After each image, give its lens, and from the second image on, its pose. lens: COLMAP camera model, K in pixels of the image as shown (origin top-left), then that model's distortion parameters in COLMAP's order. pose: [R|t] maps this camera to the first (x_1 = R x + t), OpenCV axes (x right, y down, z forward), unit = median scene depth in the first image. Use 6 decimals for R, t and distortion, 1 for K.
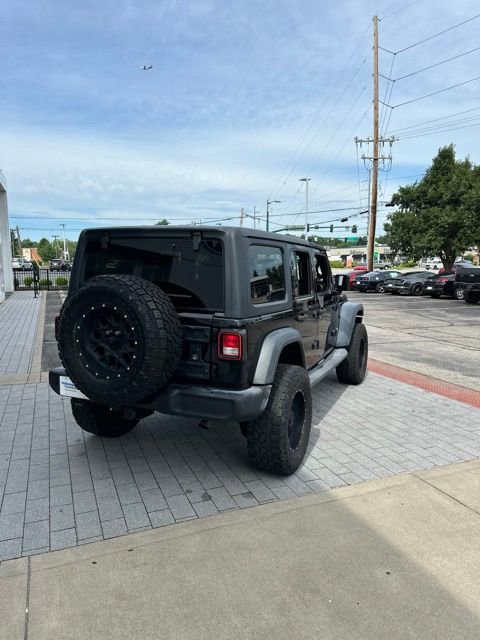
lens RADIAL K [[452.2, 0, 244.4], [0, 452.2, 318.5], [0, 0, 1]] dist [0.036649, -0.045713]
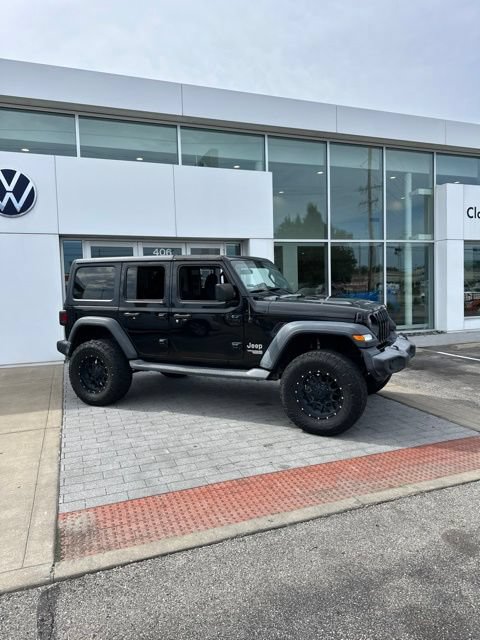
lens RADIAL K [[452.2, 0, 243.1], [0, 452.2, 317.6], [0, 0, 1]] dist [0.036649, -0.045713]
pose [[-0.035188, 0.069328, -0.996973, 1.691036], [-0.098022, 0.992541, 0.072480, -0.143824], [0.994562, 0.100276, -0.028130, 1.555115]]
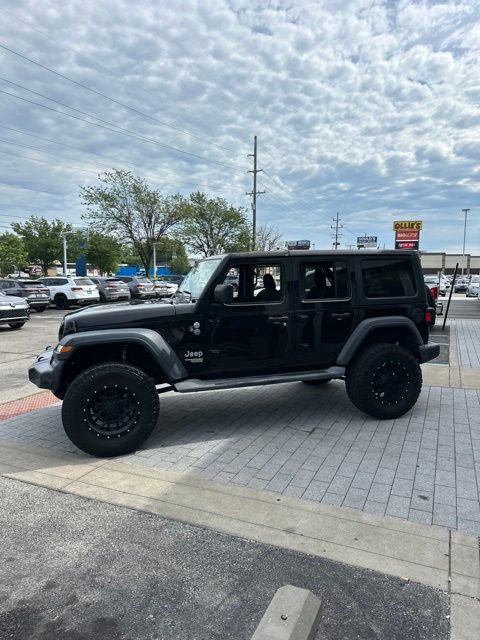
lens RADIAL K [[452.2, 0, 241.7], [0, 452.2, 315.9], [0, 0, 1]] dist [0.036649, -0.045713]
pose [[-0.673995, -0.069419, 0.735467, -1.084189], [0.093476, 0.979559, 0.178121, -0.305871], [-0.732798, 0.188801, -0.653729, 2.436662]]
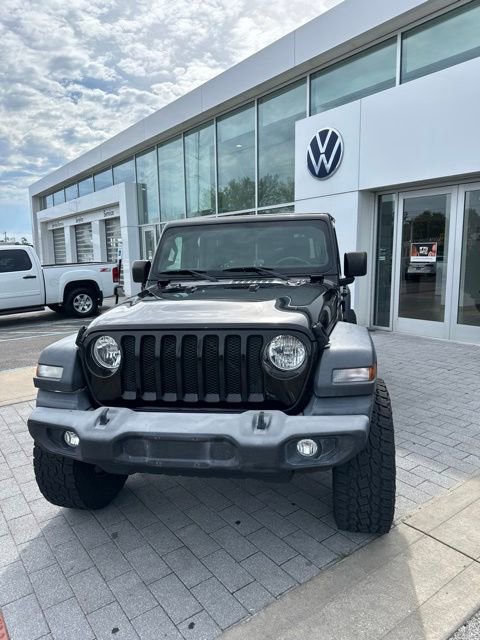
lens RADIAL K [[452.2, 0, 244.1], [0, 452.2, 319.6], [0, 0, 1]] dist [0.036649, -0.045713]
pose [[-0.972032, 0.054940, -0.228331, 0.331270], [-0.008169, 0.963753, 0.266670, -0.294726], [0.234705, 0.261077, -0.936350, 2.548421]]
